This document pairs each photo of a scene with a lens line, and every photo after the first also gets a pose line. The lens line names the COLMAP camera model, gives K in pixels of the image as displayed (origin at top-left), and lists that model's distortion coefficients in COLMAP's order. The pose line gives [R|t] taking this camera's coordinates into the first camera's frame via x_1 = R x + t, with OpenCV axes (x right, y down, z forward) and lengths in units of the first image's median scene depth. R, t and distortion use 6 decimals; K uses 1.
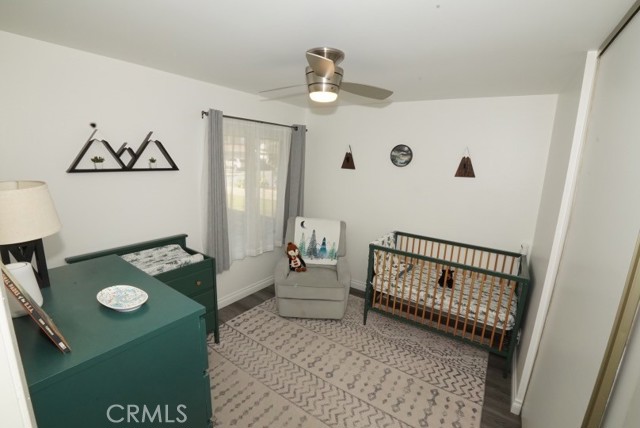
lens RADIAL K [[275.0, 0, 318.8], [0, 275.0, 215.5], [0, 0, 1]] dist [-0.000378, -0.000017]
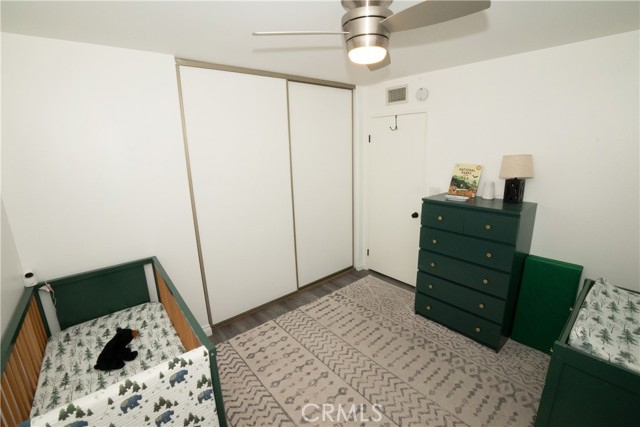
lens RADIAL K [[278.2, 0, 320.7], [0, 278.2, 212.8], [0, 0, 1]] dist [-0.041873, -0.000325]
pose [[-0.962412, -0.084406, 0.258146, -0.076271], [0.038471, 0.898532, 0.437218, -0.334032], [-0.268856, 0.430715, -0.861511, 1.645013]]
